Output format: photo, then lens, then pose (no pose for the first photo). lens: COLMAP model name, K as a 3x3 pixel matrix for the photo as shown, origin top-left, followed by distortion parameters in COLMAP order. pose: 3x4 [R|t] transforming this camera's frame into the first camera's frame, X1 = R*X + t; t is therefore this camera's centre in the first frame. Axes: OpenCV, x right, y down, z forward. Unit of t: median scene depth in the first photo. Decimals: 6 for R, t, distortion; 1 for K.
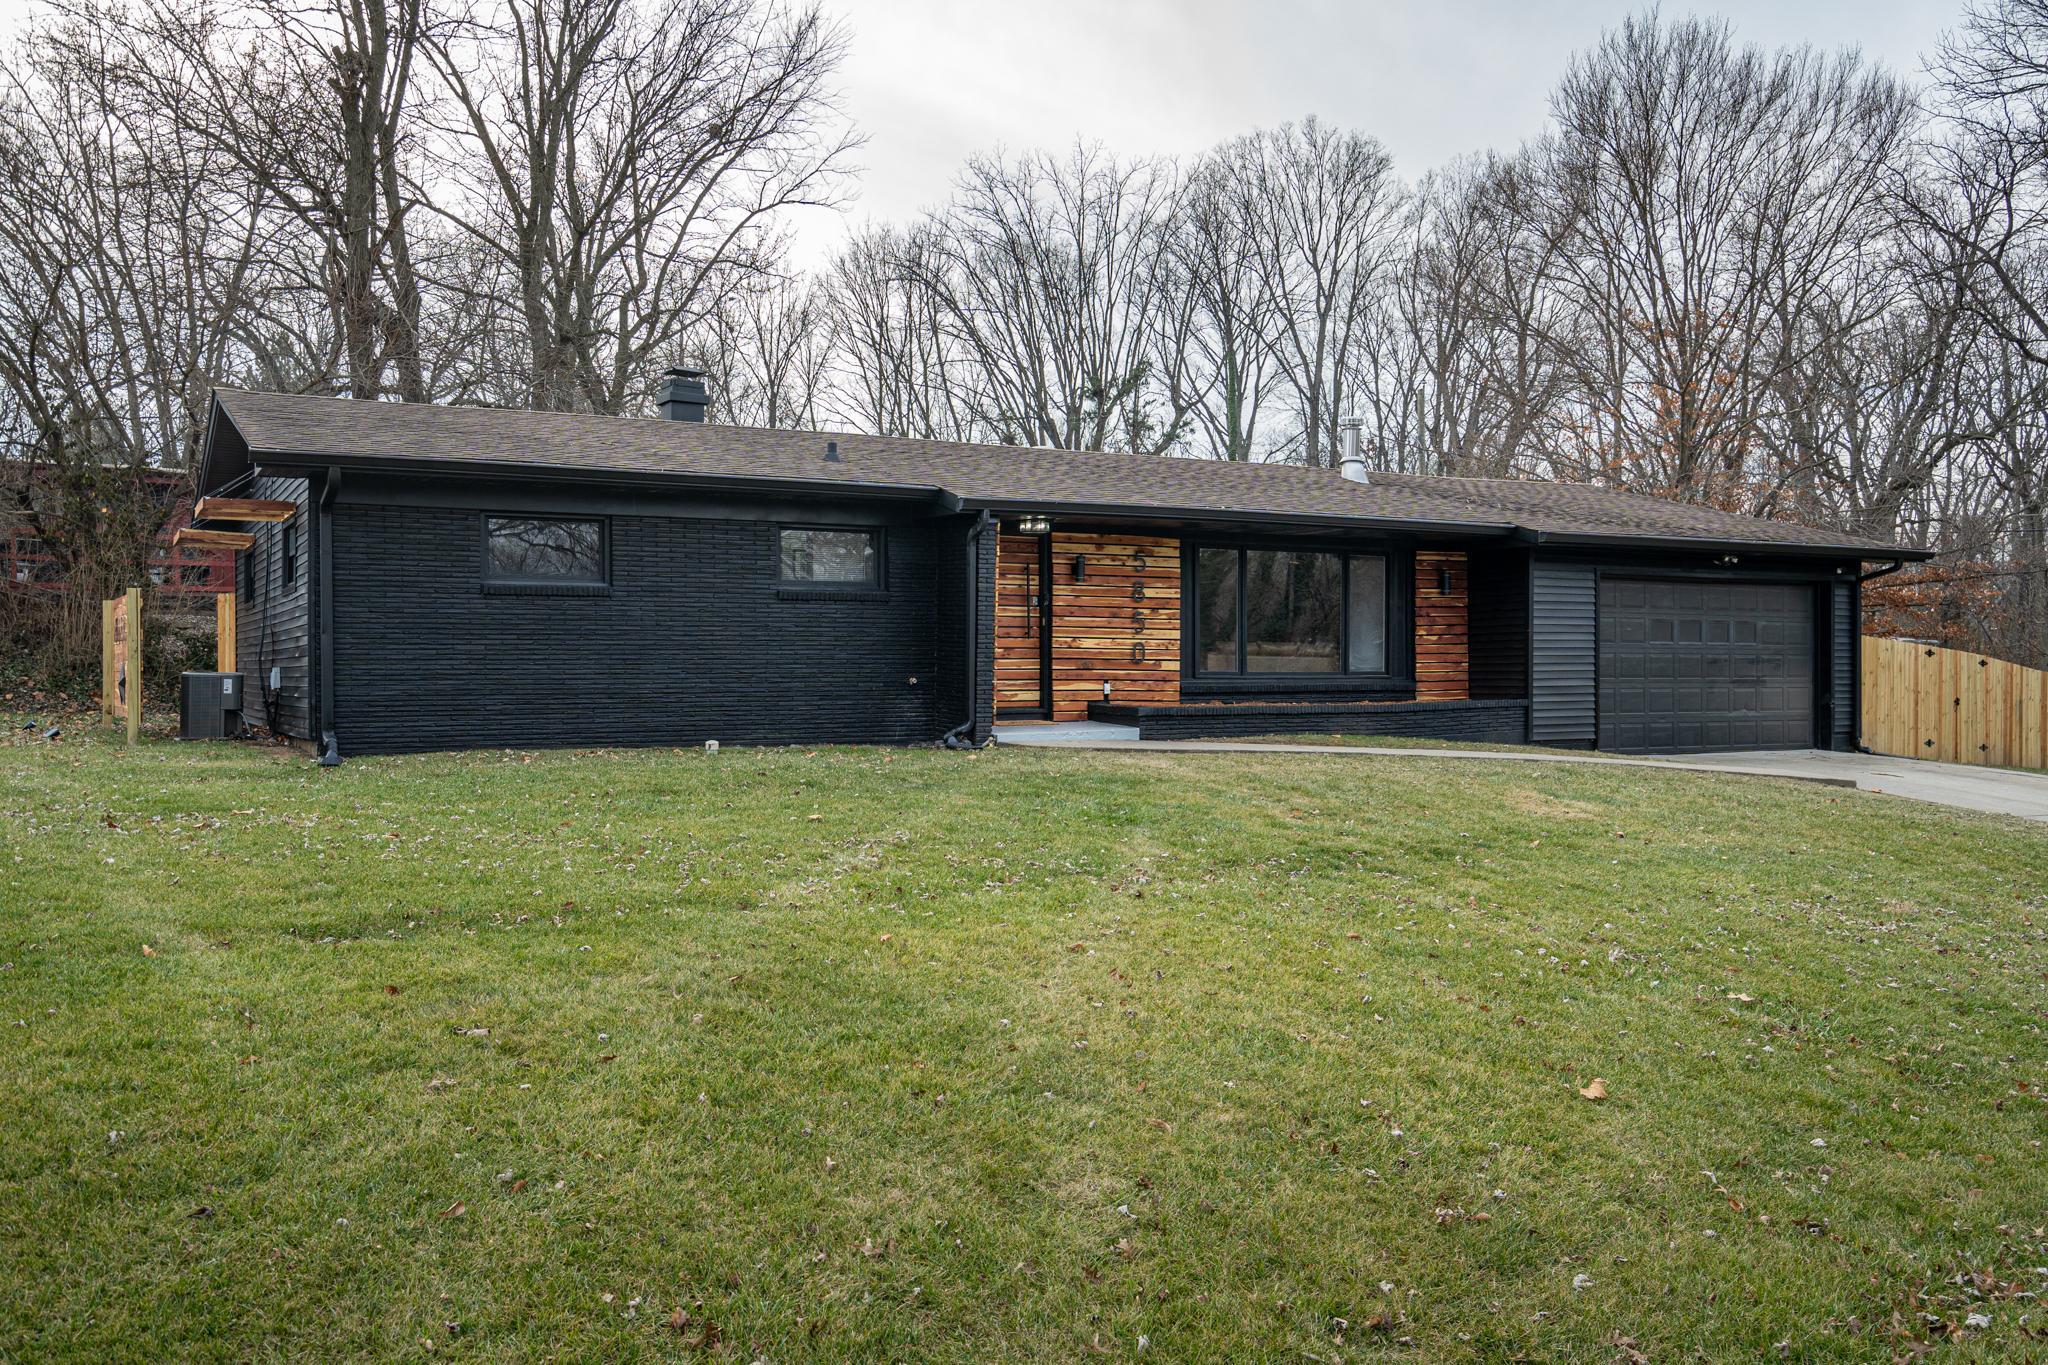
lens RADIAL K [[1981.0, 0, 1024.0], [0, 1981.0, 682.5], [0, 0, 1]] dist [0.011141, 0.000251]
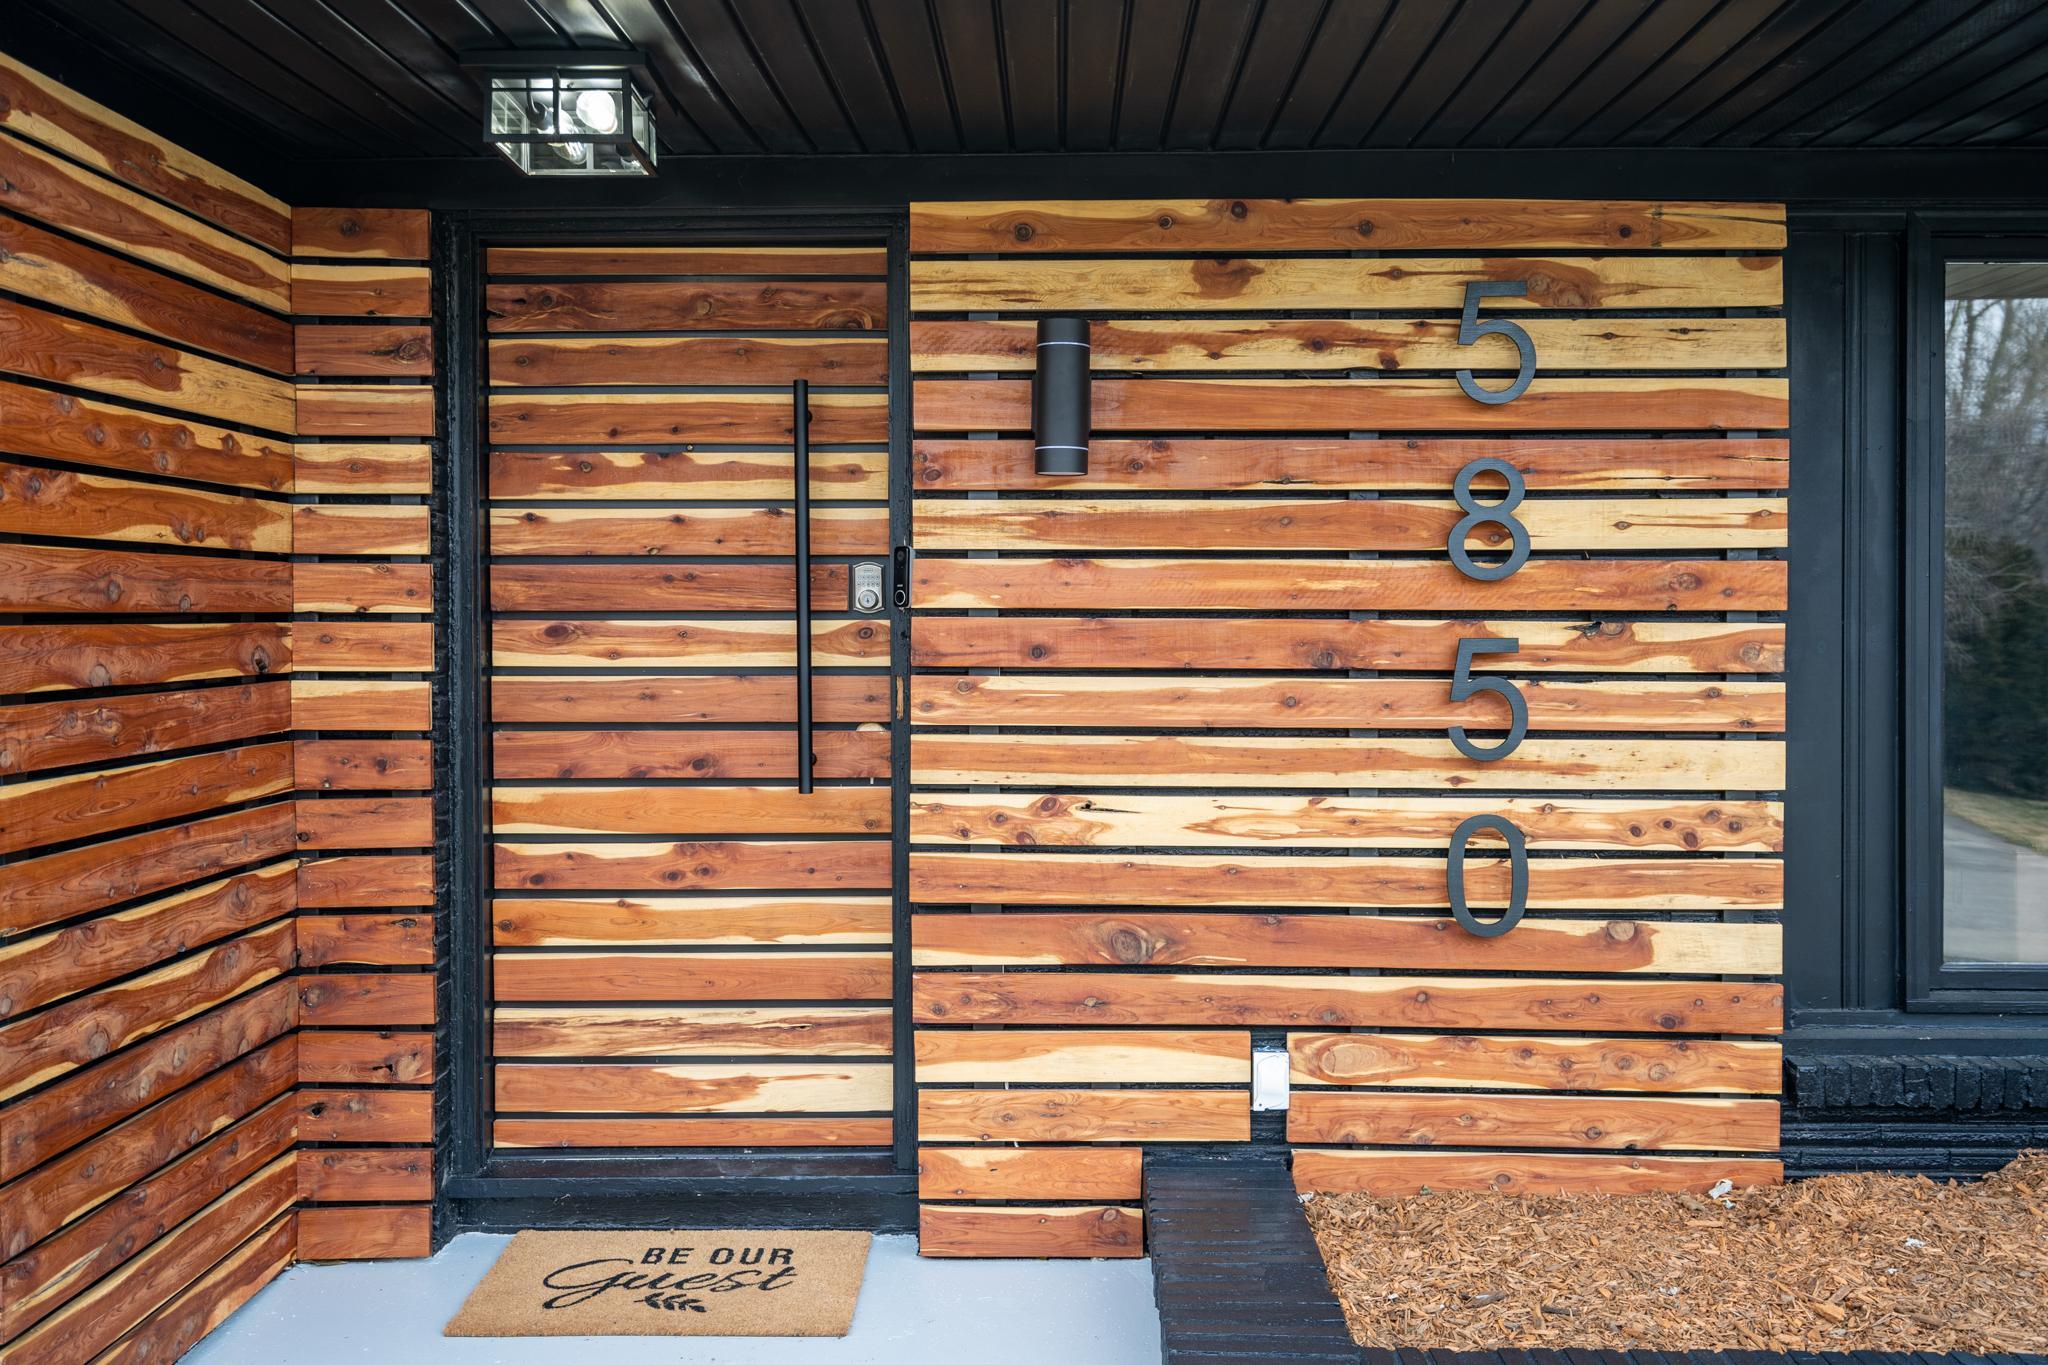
lens RADIAL K [[1824.3, 0, 1024.0], [0, 1824.3, 682.5], [0, 0, 1]] dist [0.011333, 0.005847]
pose [[0.853039, 0.005619, -0.521817, 0.101275], [-0.002165, 0.999972, 0.007228, -0.031205], [0.521843, -0.005036, 0.853027, 0.802629]]
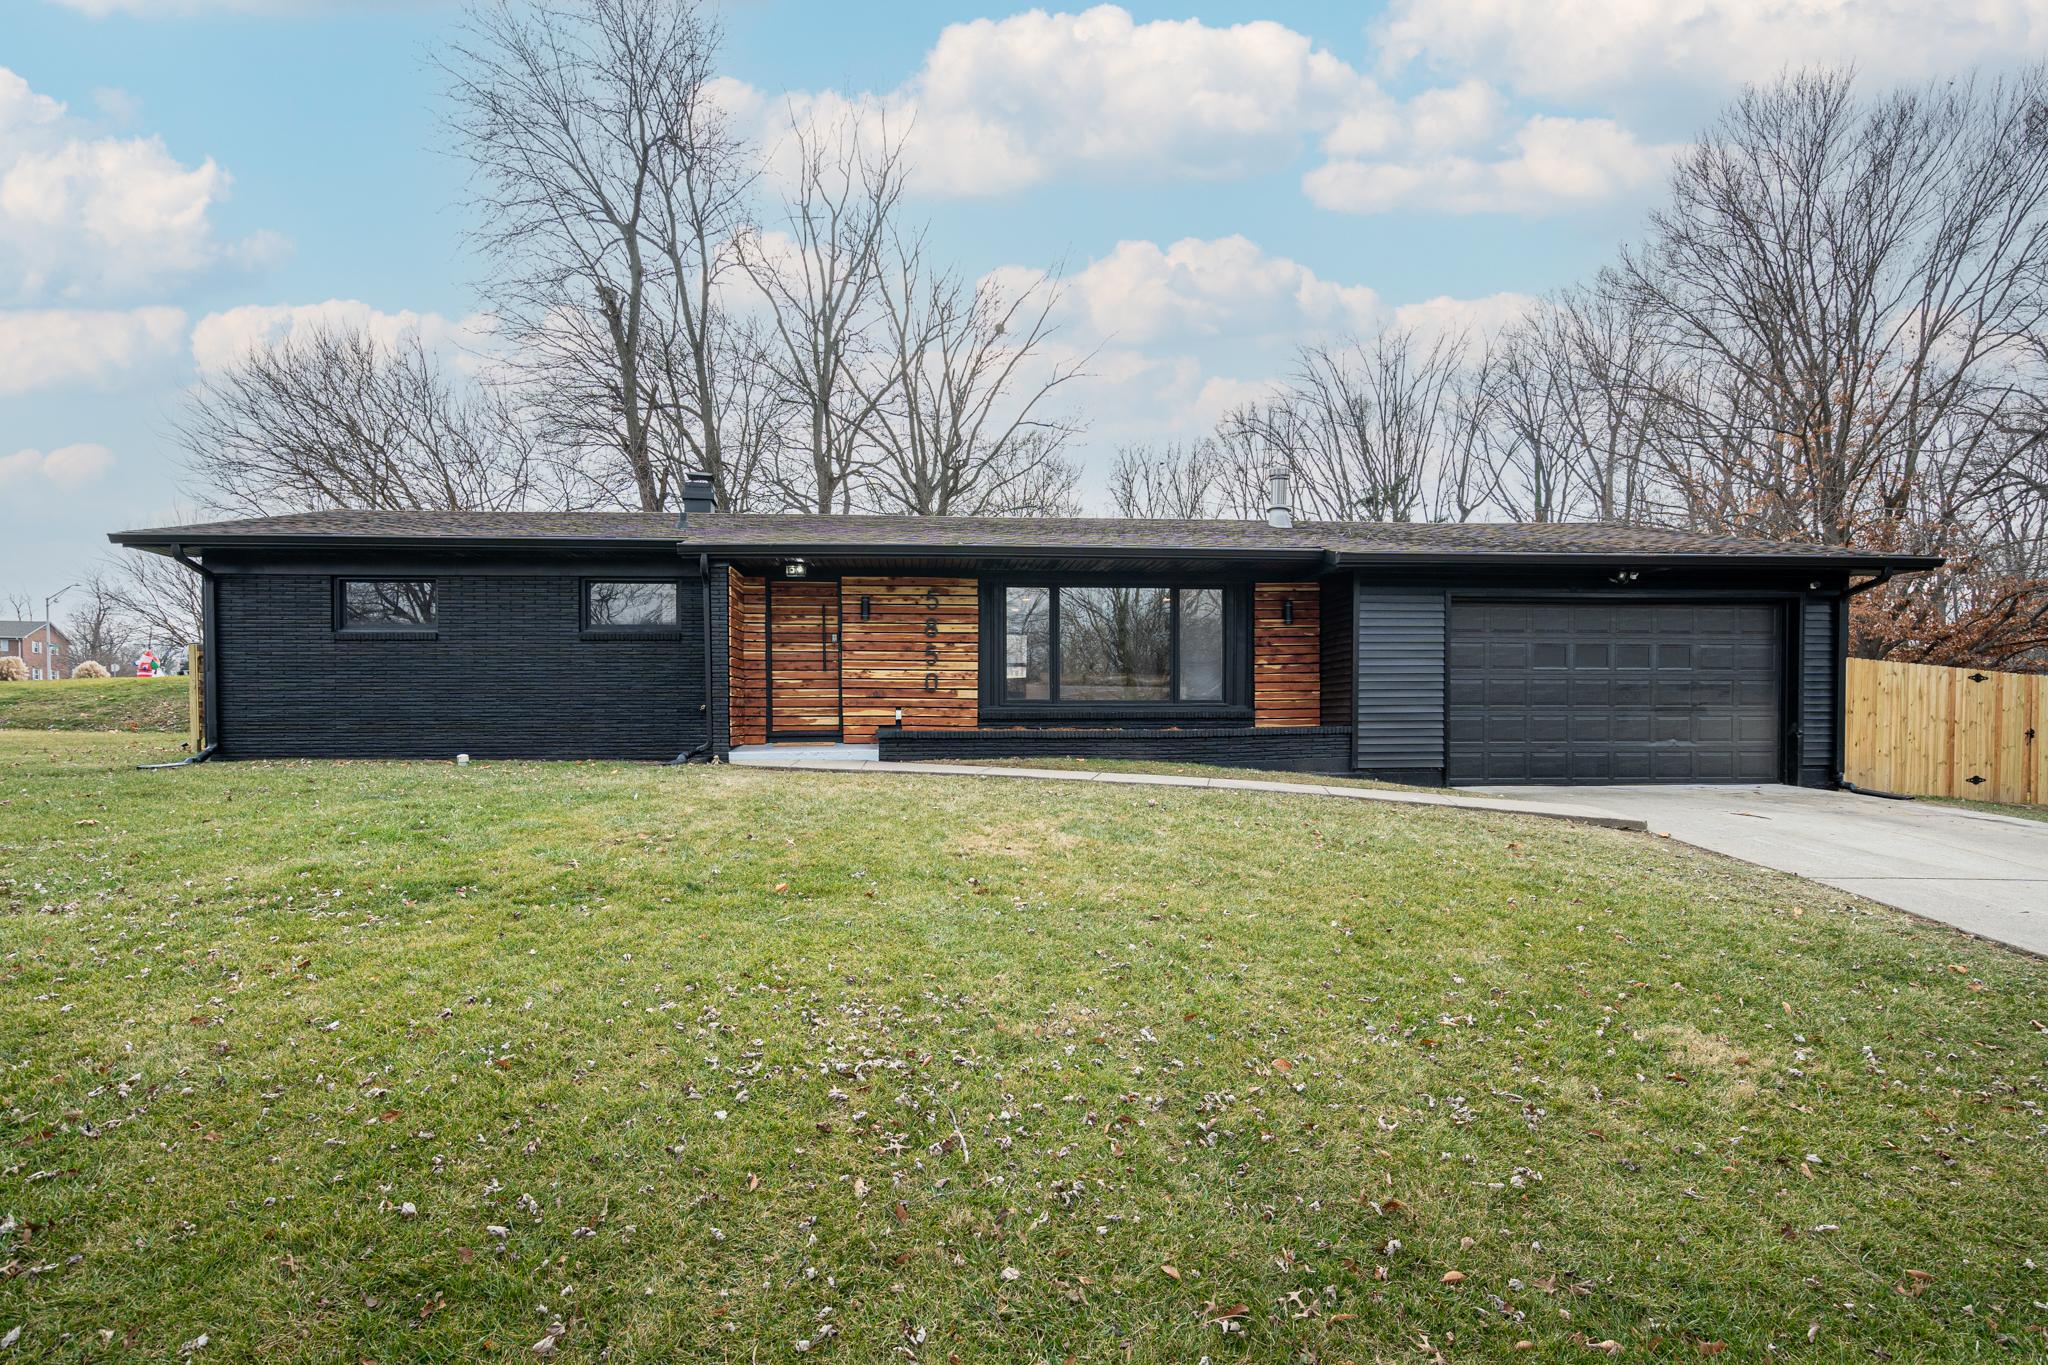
lens RADIAL K [[1171.2, 0, 980.1], [0, 1171.2, 745.8], [0, 0, 1]] dist [0.000972, 0.000602]
pose [[0.889183, 0.009955, -0.457444, 0.364764], [-0.001935, 0.999836, 0.017996, 0.008188], [0.457548, -0.015117, 0.889056, 0.406333]]
